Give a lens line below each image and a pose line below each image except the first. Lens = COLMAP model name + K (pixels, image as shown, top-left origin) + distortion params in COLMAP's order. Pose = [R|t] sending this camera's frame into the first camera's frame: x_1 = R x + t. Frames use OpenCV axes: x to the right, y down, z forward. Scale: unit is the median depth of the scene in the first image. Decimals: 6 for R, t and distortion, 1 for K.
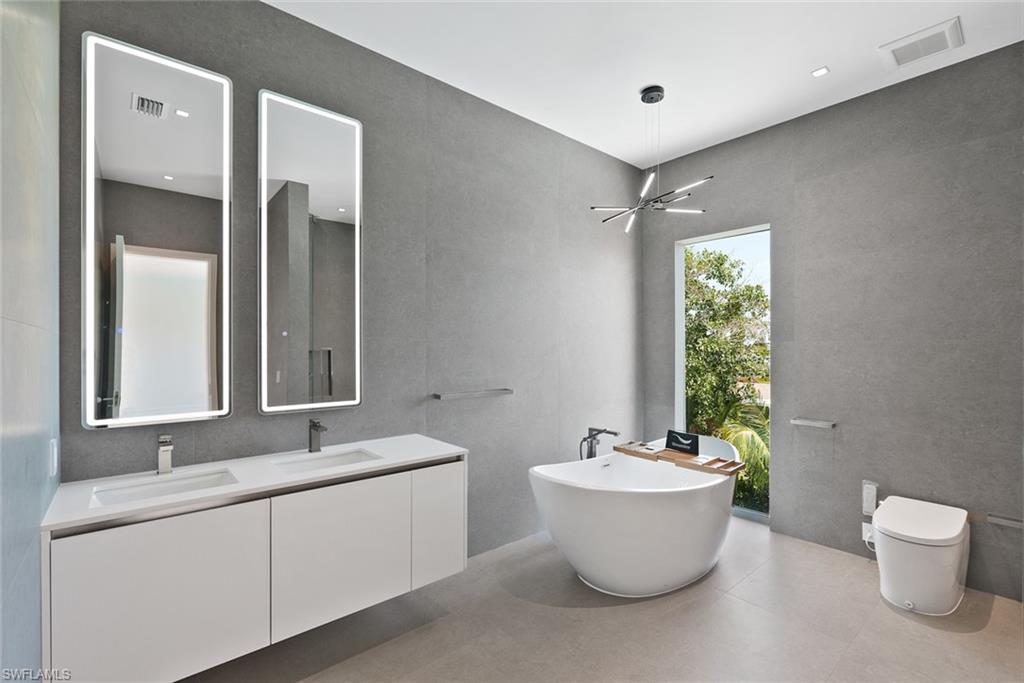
lens RADIAL K [[467.6, 0, 515.2], [0, 467.6, 340.8], [0, 0, 1]] dist [0.002271, 0.002806]
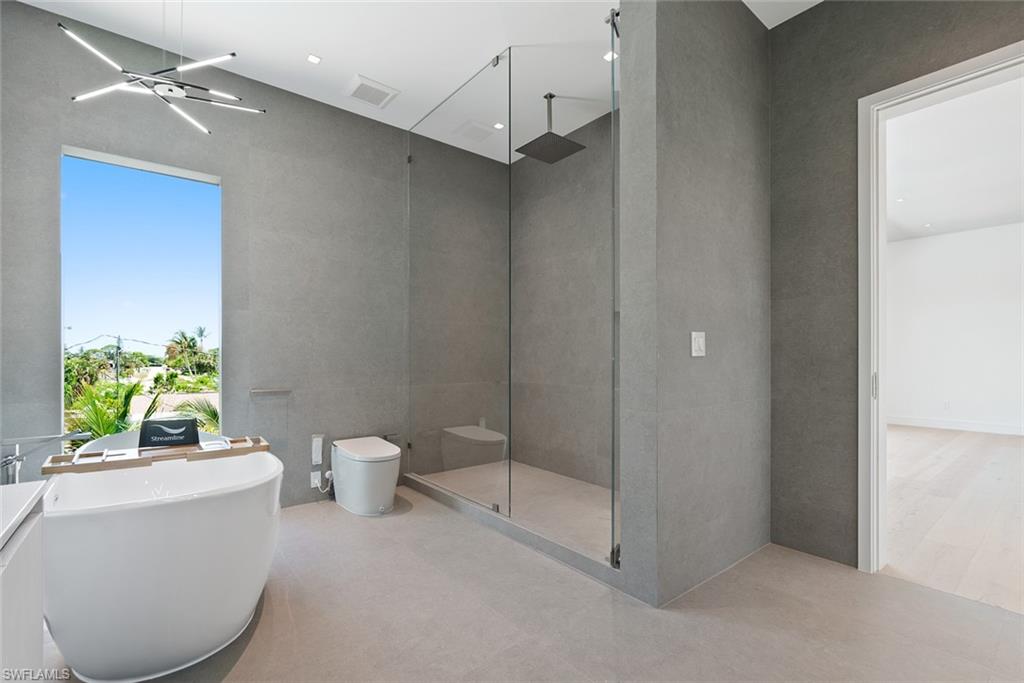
lens RADIAL K [[467.6, 0, 515.4], [0, 467.6, 352.6], [0, 0, 1]] dist [0.002271, 0.002806]
pose [[0.019236, 0.008534, 0.999779, -0.388780], [-0.005419, 0.999950, -0.008431, 0.102233], [-0.999800, -0.005255, 0.019281, 0.482861]]
